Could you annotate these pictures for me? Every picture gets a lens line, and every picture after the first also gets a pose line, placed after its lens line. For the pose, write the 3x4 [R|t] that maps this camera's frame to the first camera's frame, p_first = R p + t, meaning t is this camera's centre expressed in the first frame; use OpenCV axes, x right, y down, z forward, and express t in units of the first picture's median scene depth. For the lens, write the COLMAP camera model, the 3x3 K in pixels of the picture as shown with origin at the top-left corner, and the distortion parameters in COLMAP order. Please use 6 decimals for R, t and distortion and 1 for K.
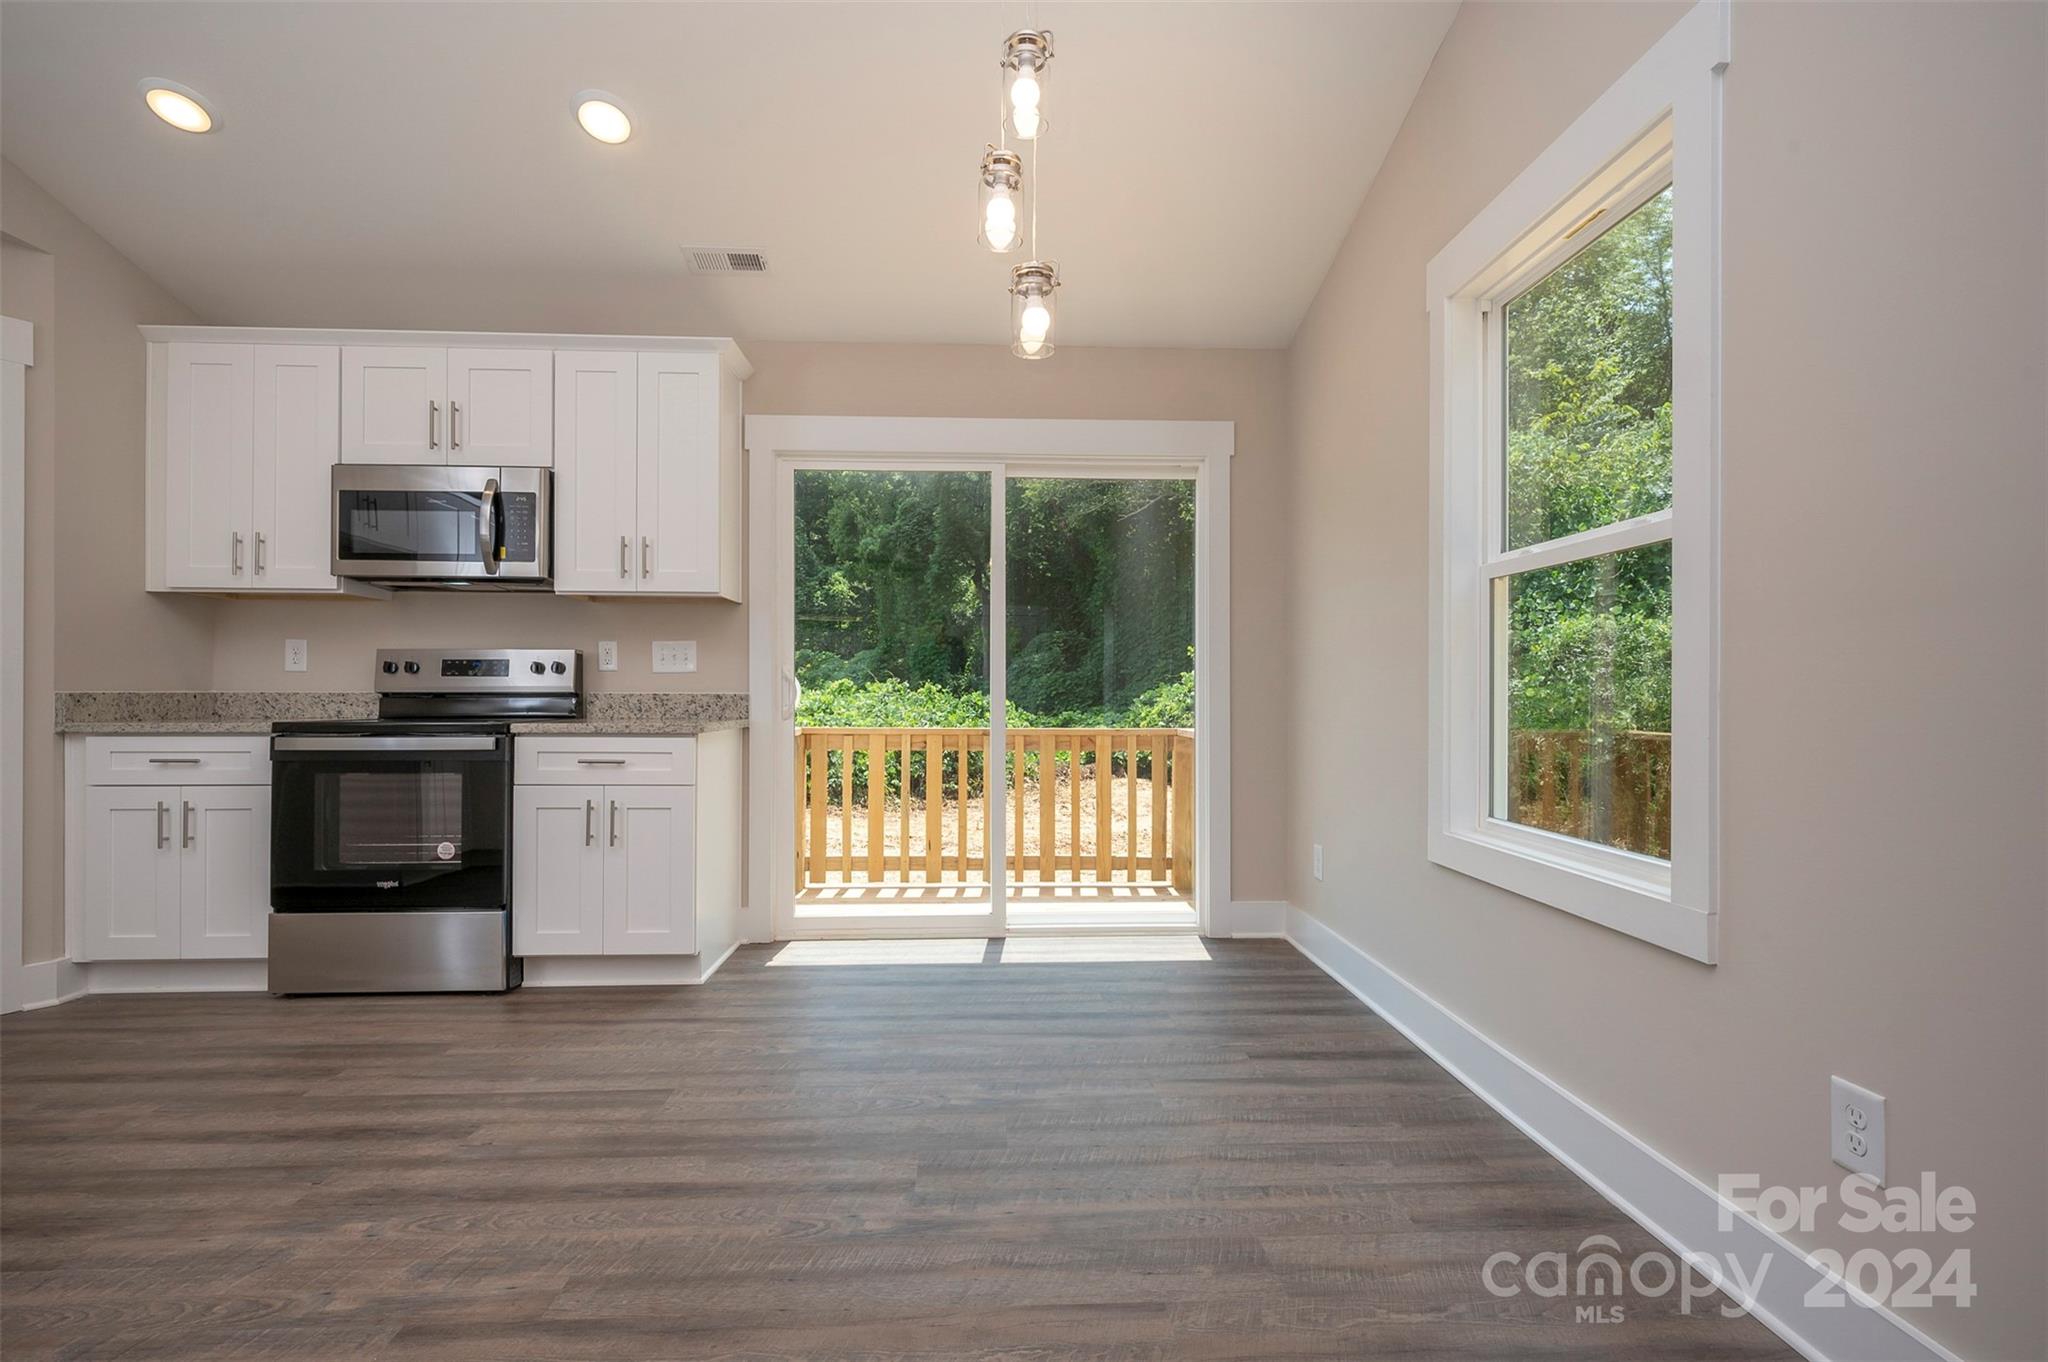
lens RADIAL K [[952.9, 0, 1026.4], [0, 952.9, 692.4], [0, 0, 1]] dist [-0.002967, -0.000426]
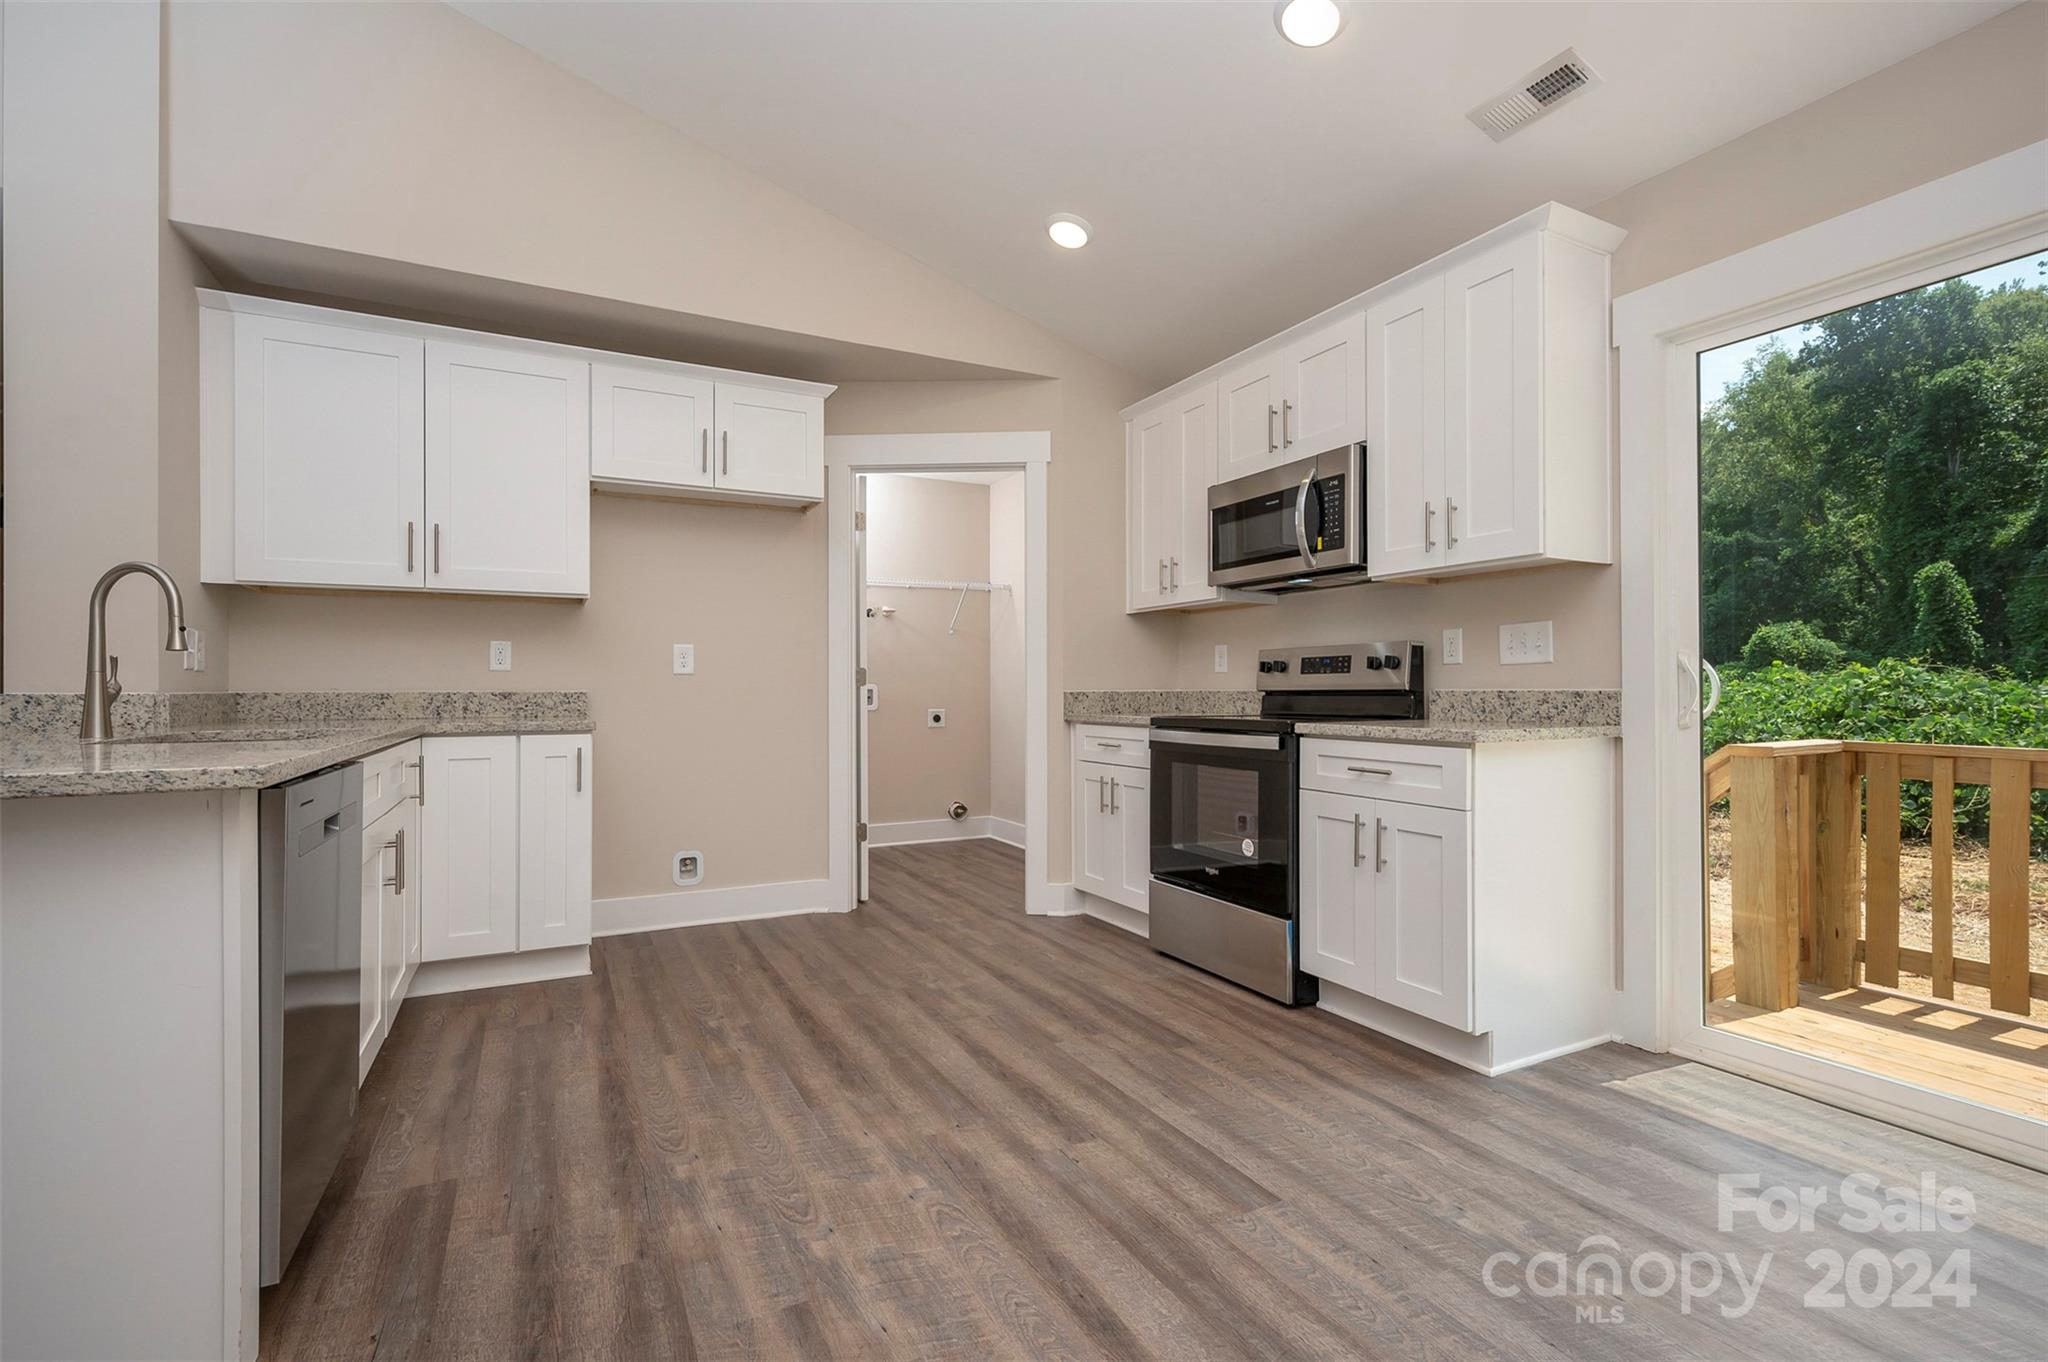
lens RADIAL K [[915.8, 0, 1026.8], [0, 915.8, 689.6], [0, 0, 1]] dist [-0.001560, -0.000477]
pose [[0.420399, -0.005697, -0.907322, 0.170587], [0.004035, 0.999982, -0.004410, 0.002543], [0.907330, -0.001807, 0.420414, 0.383667]]
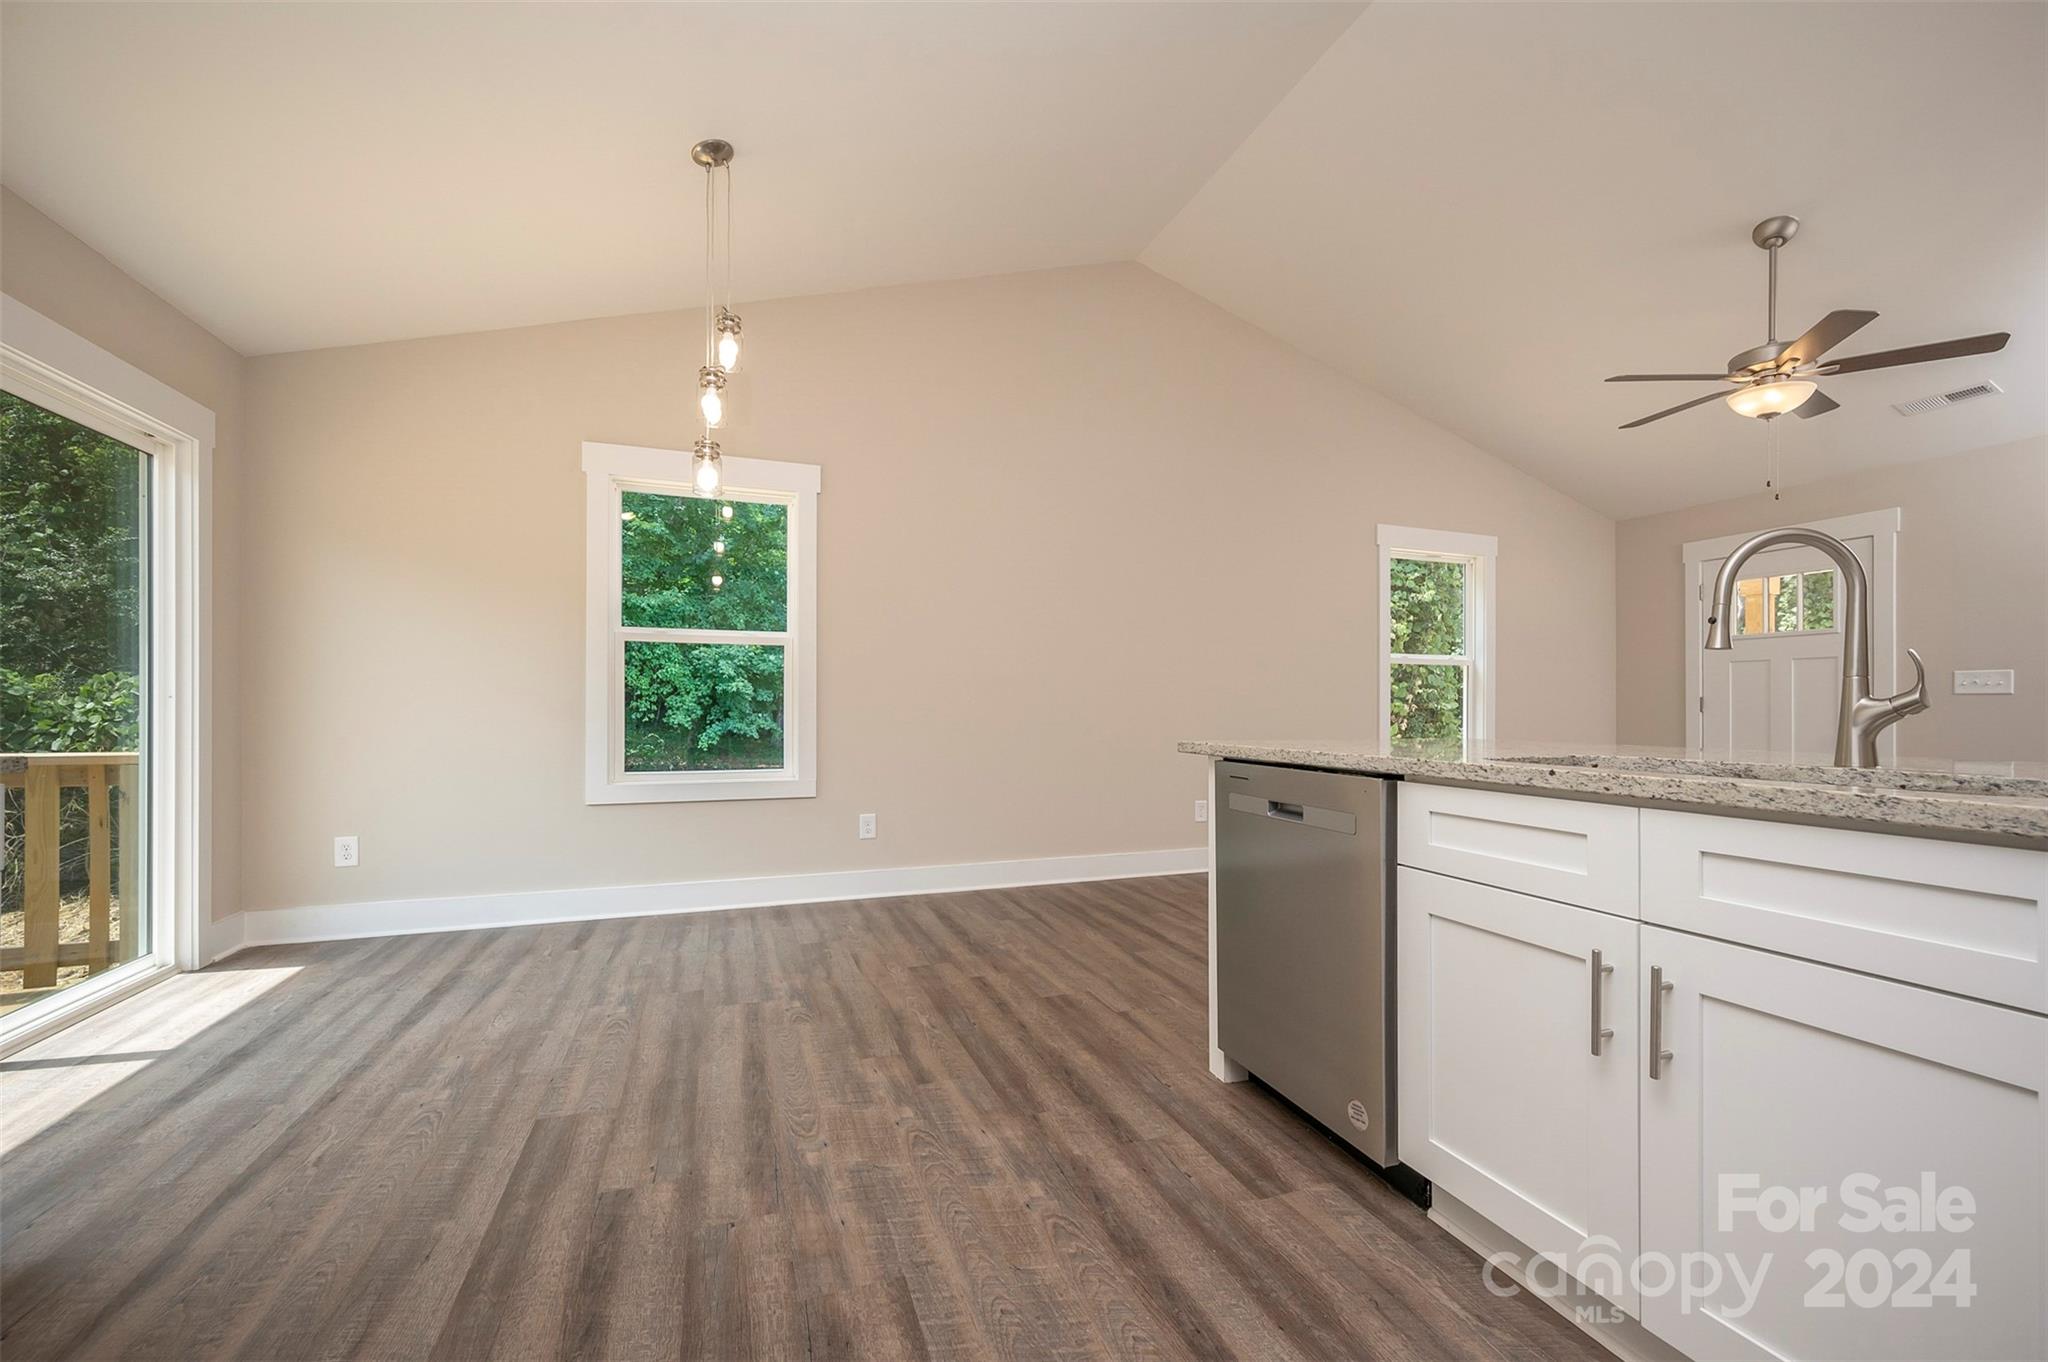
lens RADIAL K [[824.8, 0, 1032.9], [0, 824.8, 702.2], [0, 0, 1]] dist [-0.002159, -0.000137]
pose [[-0.306554, 0.002556, 0.951850, -1.002221], [-0.004364, 0.999982, -0.004091, 0.001233], [-0.951843, -0.005408, -0.306537, 0.601840]]
